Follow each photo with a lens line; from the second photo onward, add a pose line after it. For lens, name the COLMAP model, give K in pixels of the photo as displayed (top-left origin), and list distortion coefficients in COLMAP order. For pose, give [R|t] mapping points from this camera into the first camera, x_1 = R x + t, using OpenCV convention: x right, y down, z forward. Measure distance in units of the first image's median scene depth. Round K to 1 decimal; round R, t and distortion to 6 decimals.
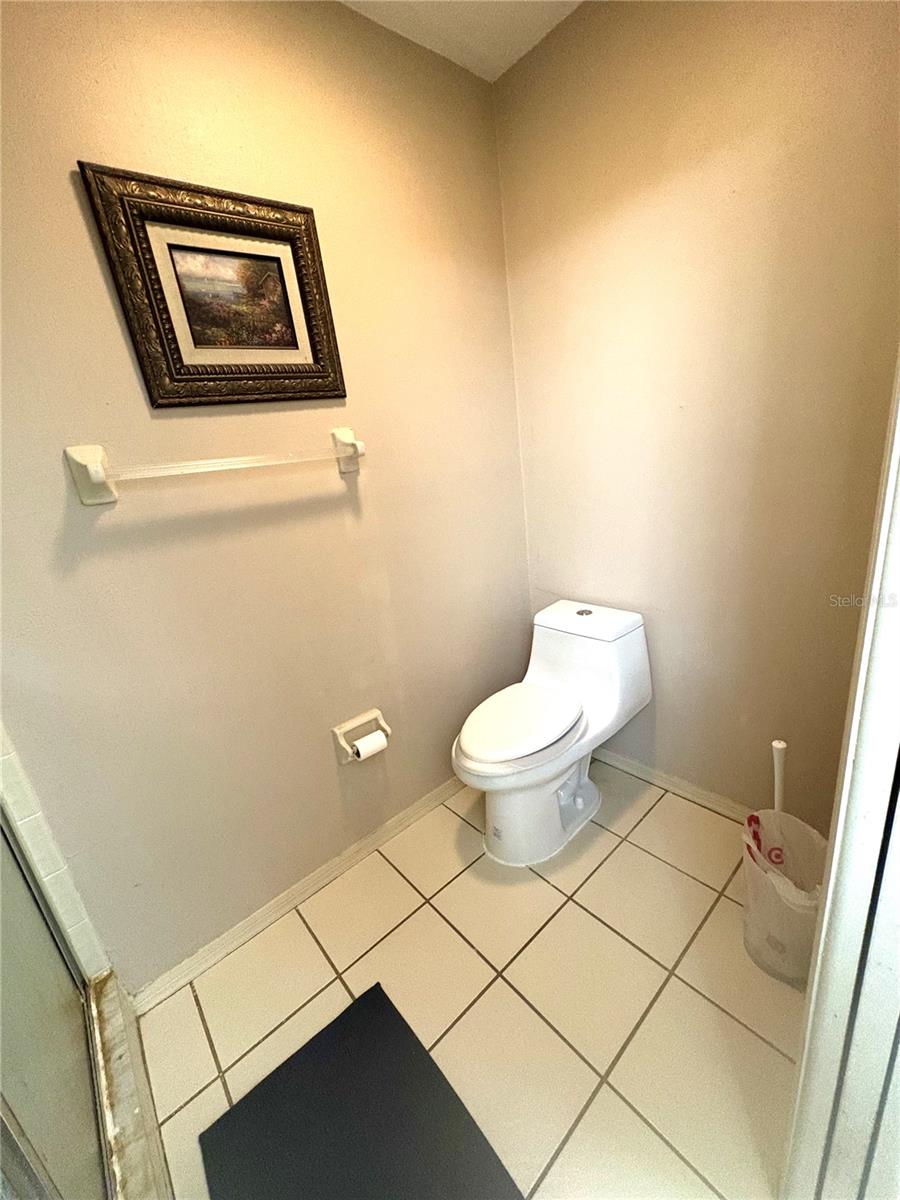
lens RADIAL K [[476.1, 0, 450.0], [0, 476.1, 600.0], [0, 0, 1]] dist [-0.002028, -0.000032]
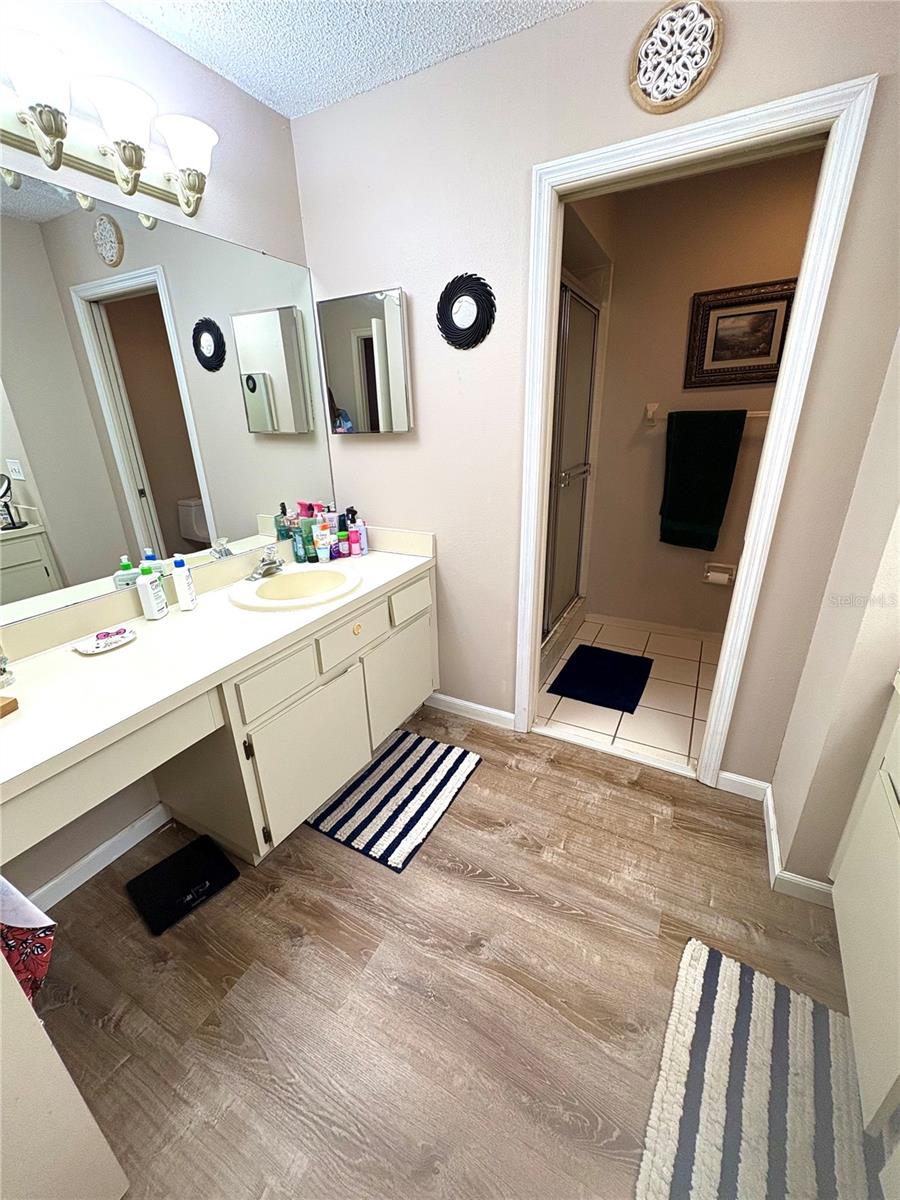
lens RADIAL K [[476.1, 0, 450.0], [0, 476.1, 600.0], [0, 0, 1]] dist [-0.002028, -0.000032]
pose [[0.361898, 0.439366, -0.822184, 1.349654], [-0.285777, 0.891790, 0.350774, 0.044015], [0.887334, 0.108017, 0.448298, -0.982744]]
